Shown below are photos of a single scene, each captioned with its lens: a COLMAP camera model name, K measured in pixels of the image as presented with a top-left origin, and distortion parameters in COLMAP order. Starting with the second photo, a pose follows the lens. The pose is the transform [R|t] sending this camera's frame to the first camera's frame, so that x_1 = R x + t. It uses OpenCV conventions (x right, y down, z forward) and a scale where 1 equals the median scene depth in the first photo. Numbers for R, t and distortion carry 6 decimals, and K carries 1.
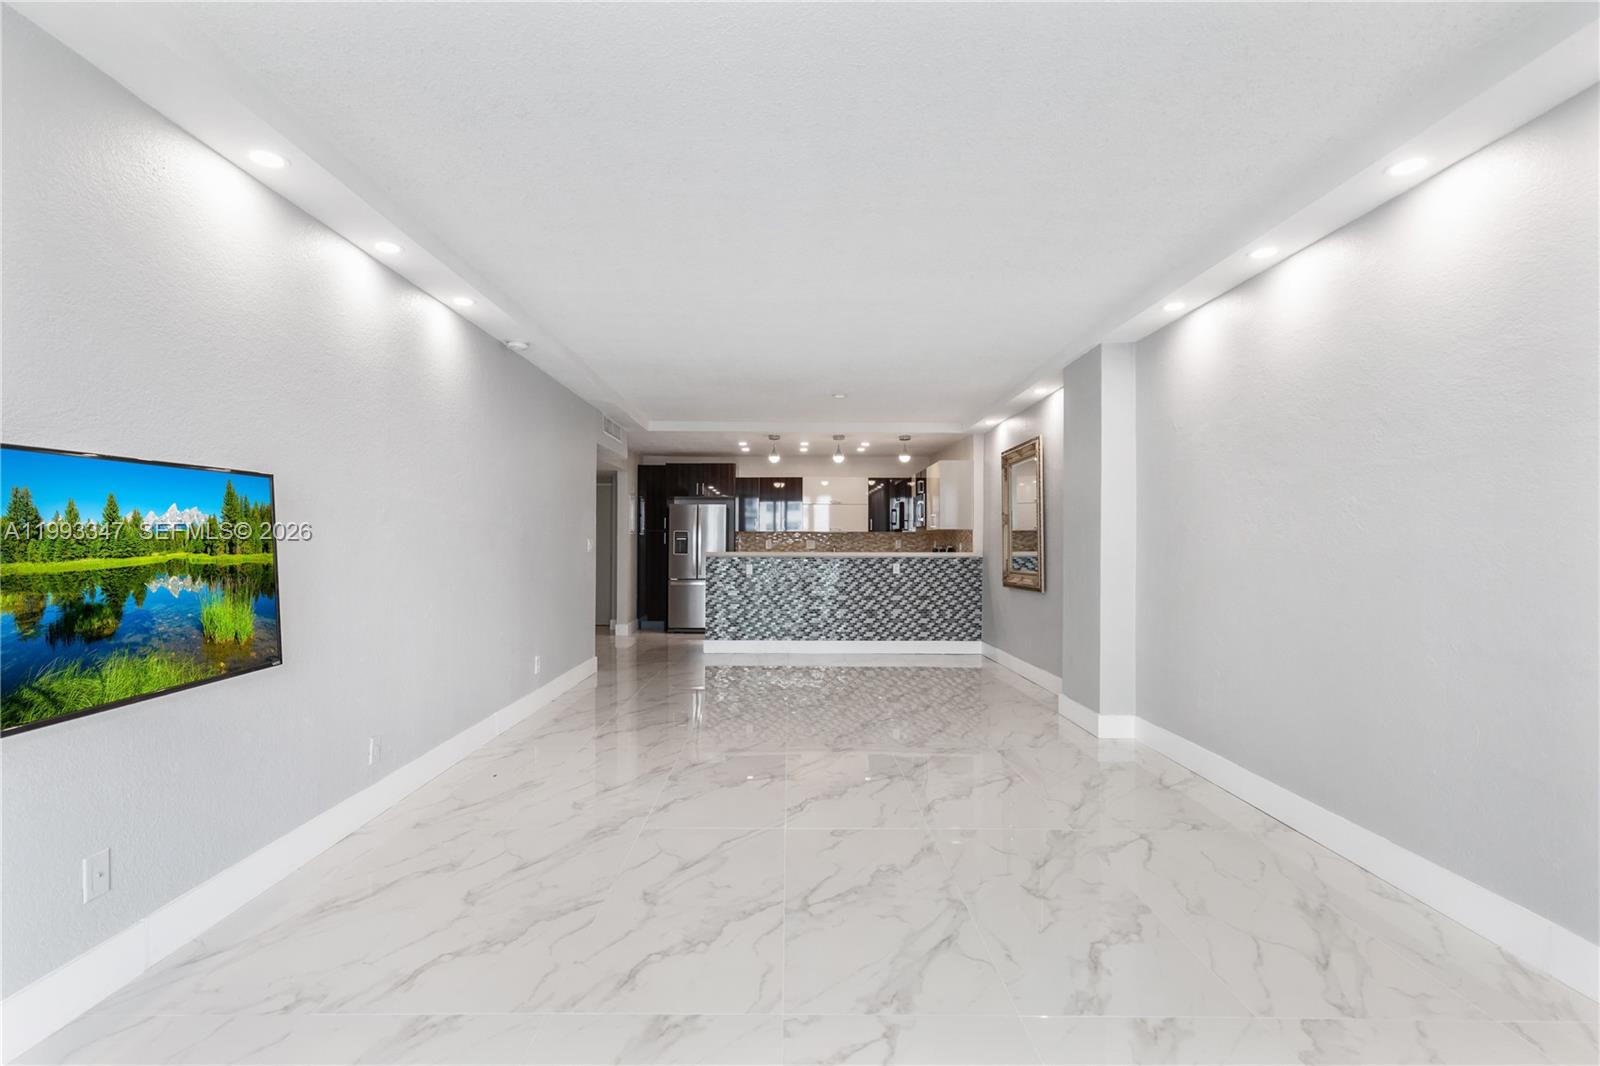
lens RADIAL K [[733.7, 0, 787.5], [0, 733.7, 531.6], [0, 0, 1]] dist [0.013353, -0.034610]
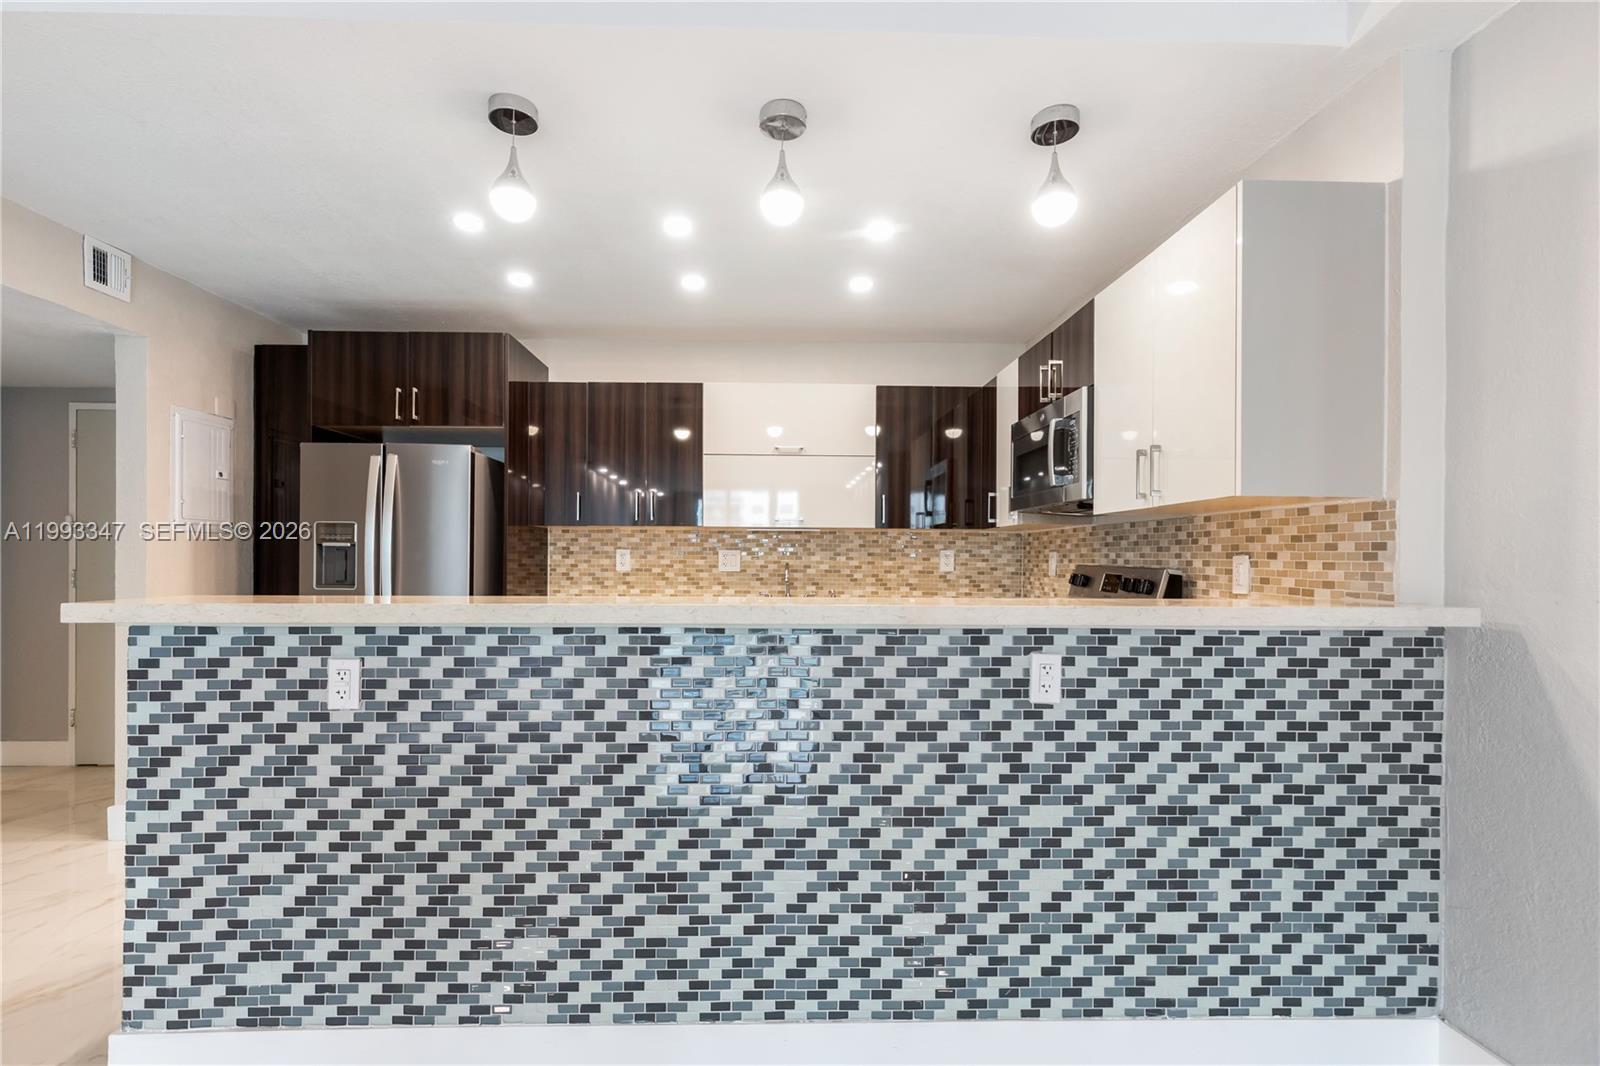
lens RADIAL K [[727.8, 0, 784.1], [0, 727.8, 556.2], [0, 0, 1]] dist [0.006318, 0.000365]
pose [[0.999665, 0.003011, 0.025697, 0.067054], [-0.003432, 0.999860, 0.016373, 0.011453], [-0.025644, -0.016455, 0.999536, 0.792485]]
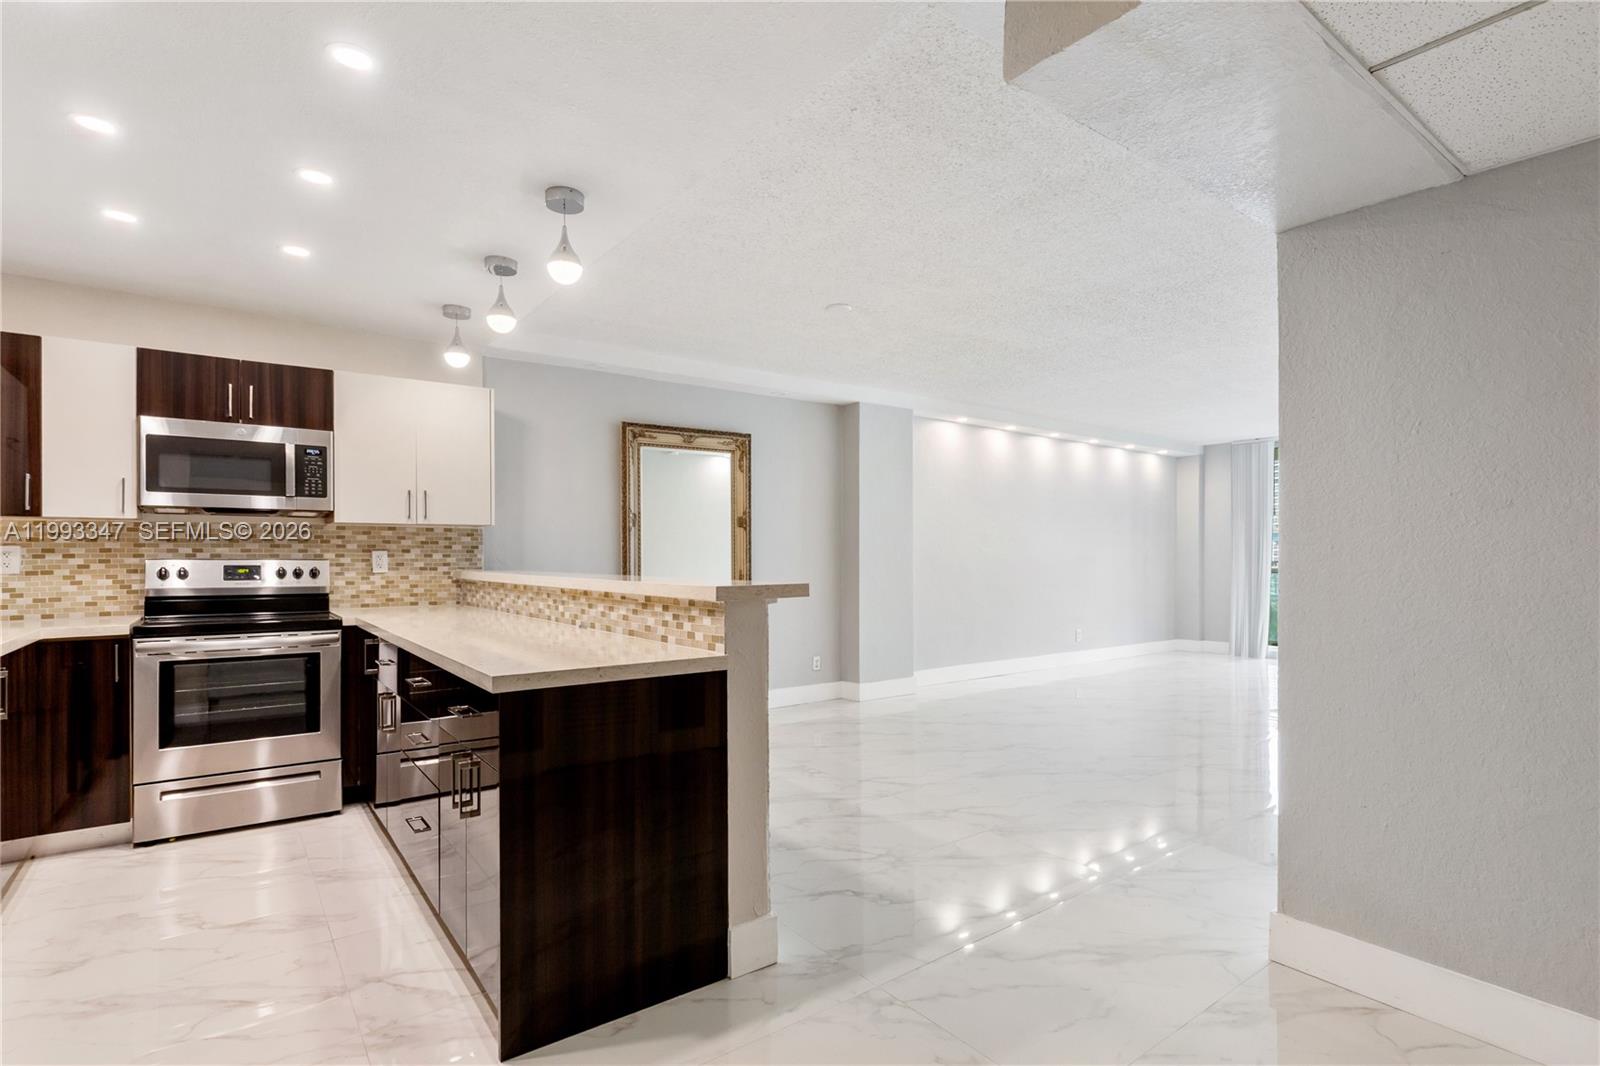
lens RADIAL K [[775.4, 0, 783.6], [0, 775.4, 558.3], [0, 0, 1]] dist [-0.004521, -0.000318]
pose [[-0.593290, -0.005270, 0.804971, -0.342482], [-0.013247, 0.999907, -0.003217, 0.018328], [-0.804880, -0.012572, -0.593305, 1.164451]]
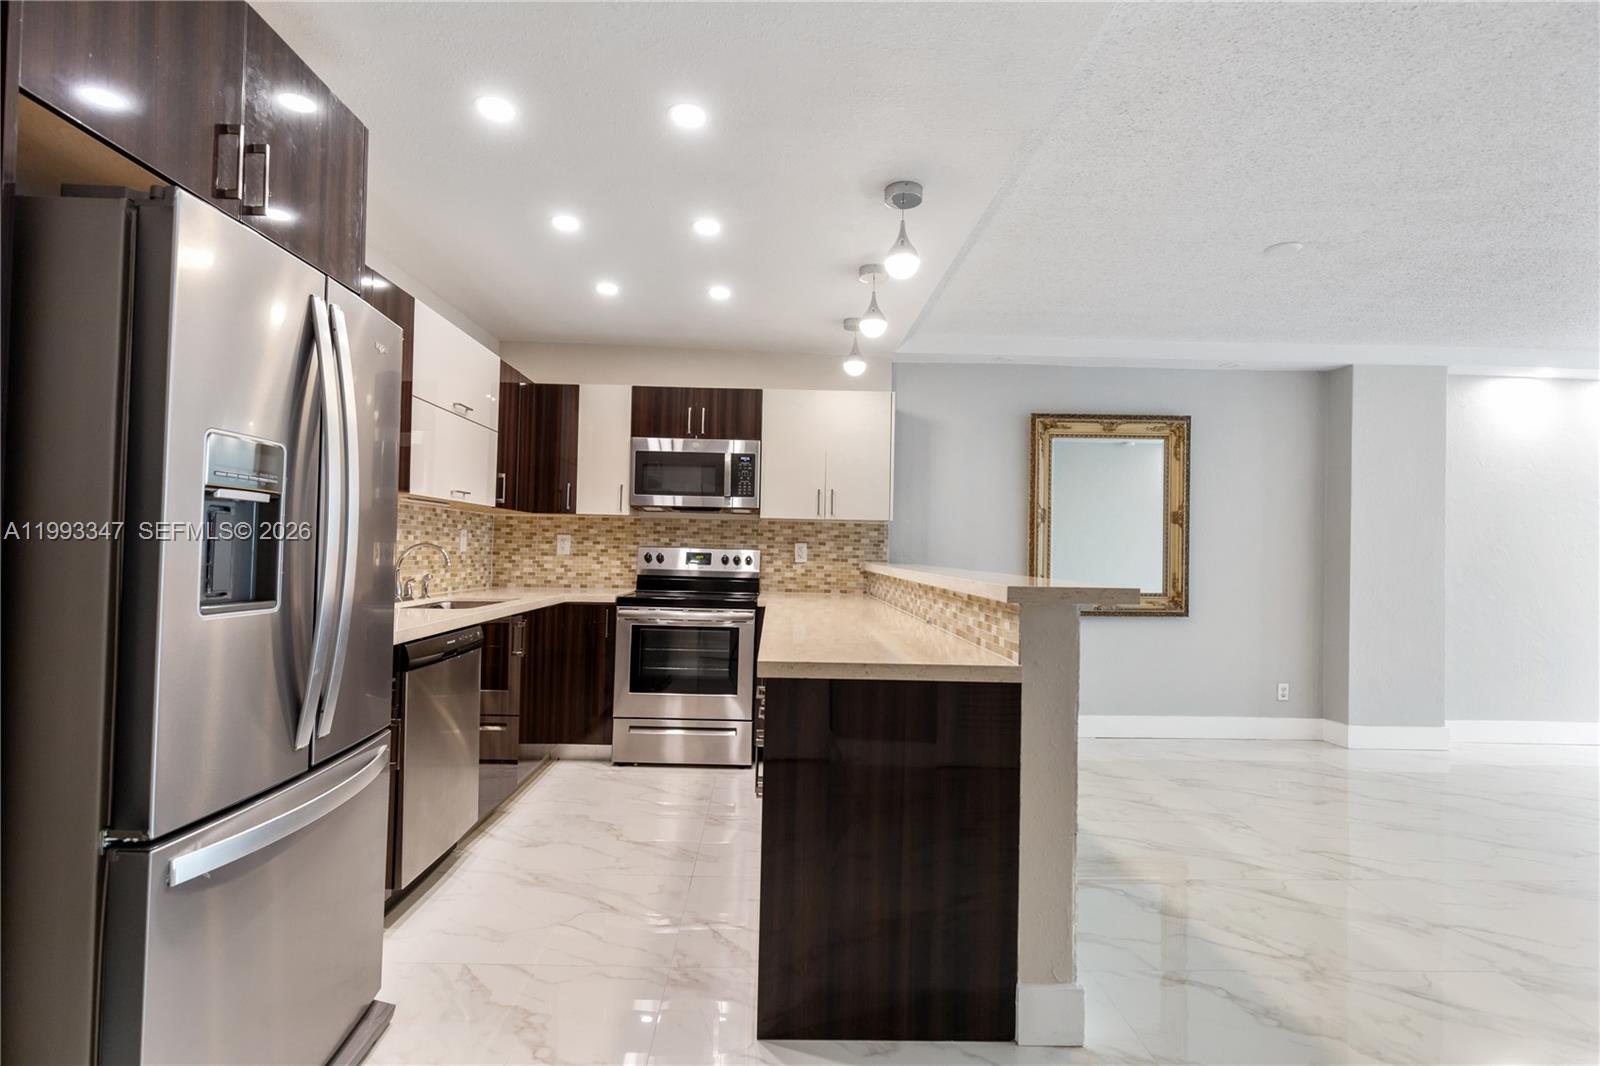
lens RADIAL K [[756.6, 0, 791.1], [0, 756.6, 537.0], [0, 0, 1]] dist [0.000995, 0.000189]
pose [[-0.029505, 0.011165, 0.999502, -0.341134], [-0.038489, 0.999183, -0.012298, 0.017965], [-0.998823, -0.038833, -0.029051, 1.096992]]
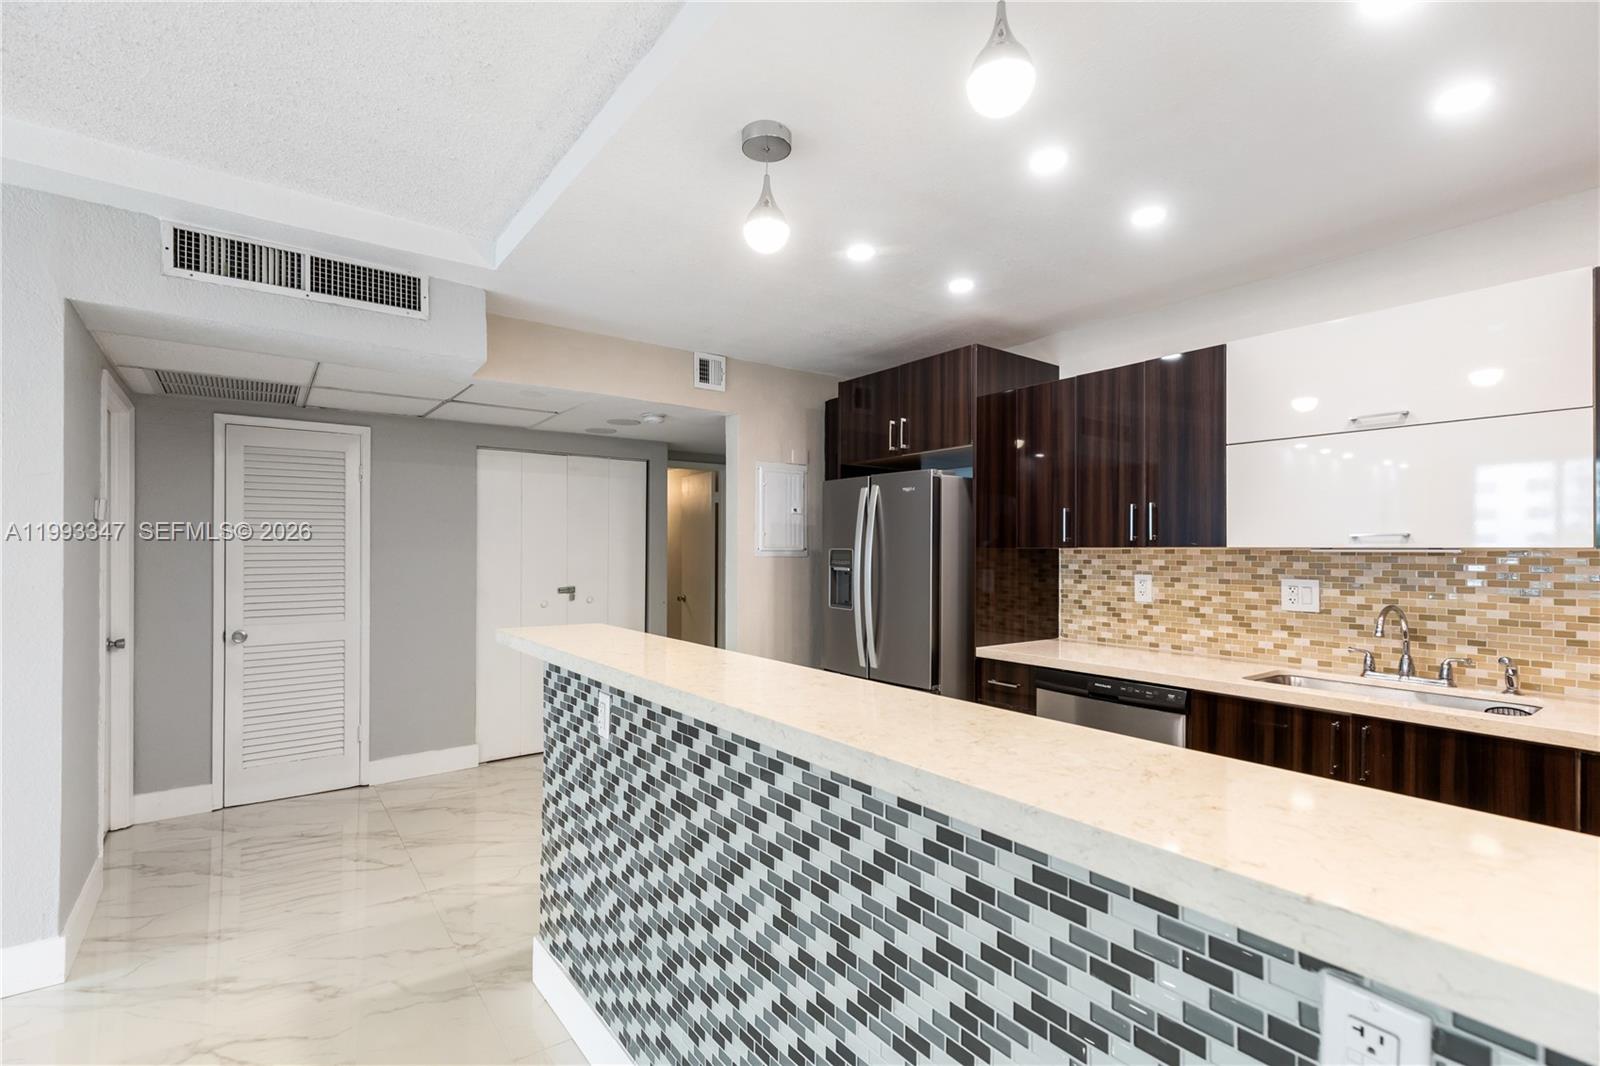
lens RADIAL K [[723.0, 0, 792.5], [0, 723.0, 546.3], [0, 0, 1]] dist [0.009148, -0.000130]
pose [[0.601197, -0.004175, -0.799090, 0.172822], [0.010298, 0.999944, 0.002524, -0.003508], [0.799035, -0.009747, 0.601206, 0.909911]]
